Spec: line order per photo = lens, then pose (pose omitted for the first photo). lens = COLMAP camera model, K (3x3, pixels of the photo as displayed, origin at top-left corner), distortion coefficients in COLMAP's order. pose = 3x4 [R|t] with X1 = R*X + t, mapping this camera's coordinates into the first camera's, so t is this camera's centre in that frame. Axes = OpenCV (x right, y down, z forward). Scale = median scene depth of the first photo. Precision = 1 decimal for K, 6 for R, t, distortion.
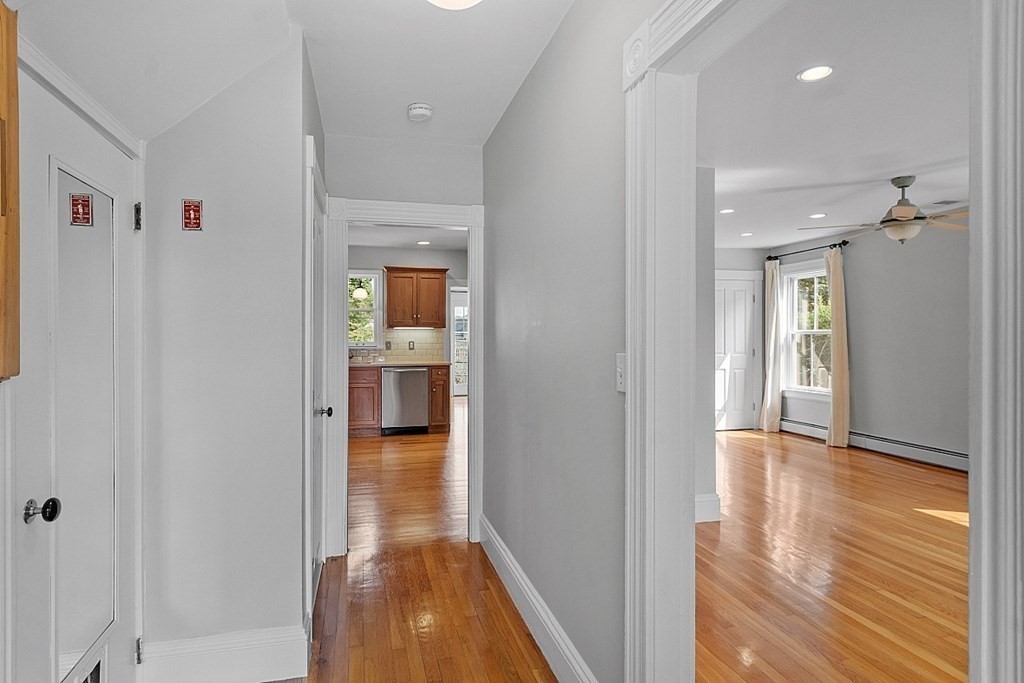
lens RADIAL K [[558.8, 0, 490.9], [0, 558.8, 337.4], [0, 0, 1]] dist [-0.000123, -0.000726]
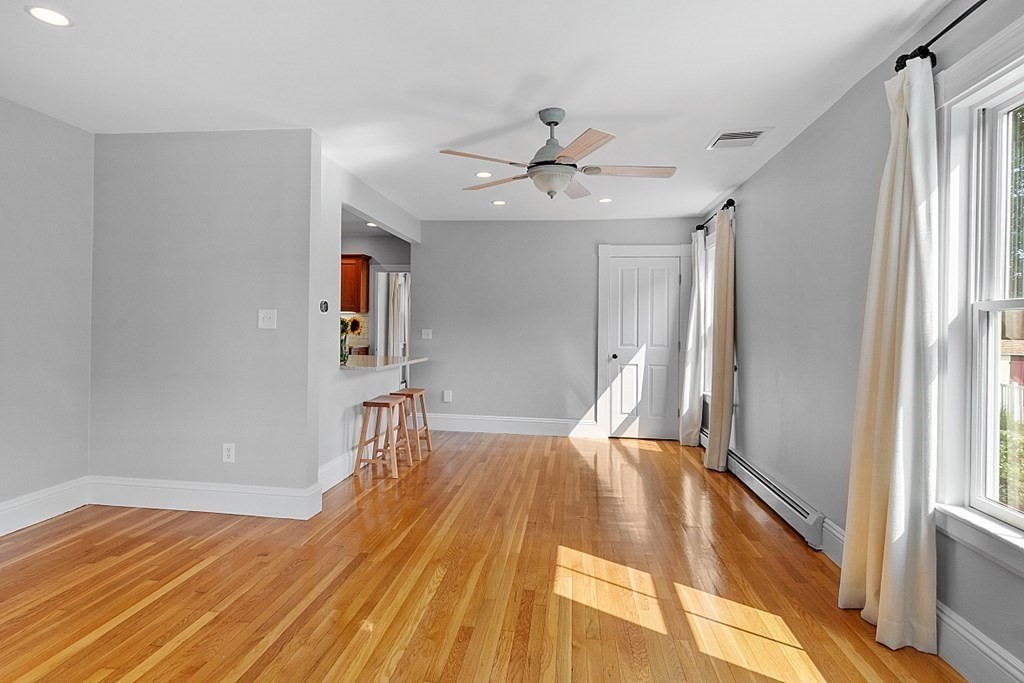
lens RADIAL K [[559.8, 0, 479.7], [0, 559.8, 326.0], [0, 0, 1]] dist [0.001896, 0.000247]
pose [[0.922446, 0.017316, -0.385739, 0.532945], [-0.020060, 0.999794, -0.003090, 0.007096], [0.385606, 0.010589, 0.922603, 0.143801]]
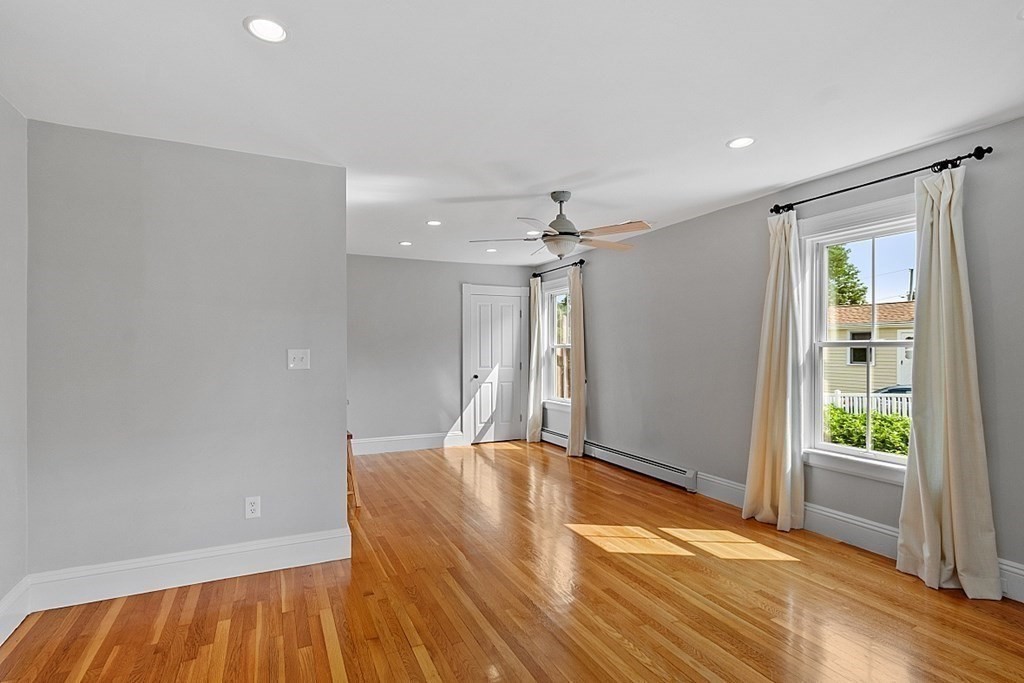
lens RADIAL K [[514.7, 0, 504.8], [0, 514.7, 346.4], [0, 0, 1]] dist [0.000173, -0.000594]
pose [[0.979752, -0.000842, 0.200212, 0.258107], [0.001675, 0.999991, -0.003993, -0.005291], [-0.200207, 0.004248, 0.979744, 0.069696]]
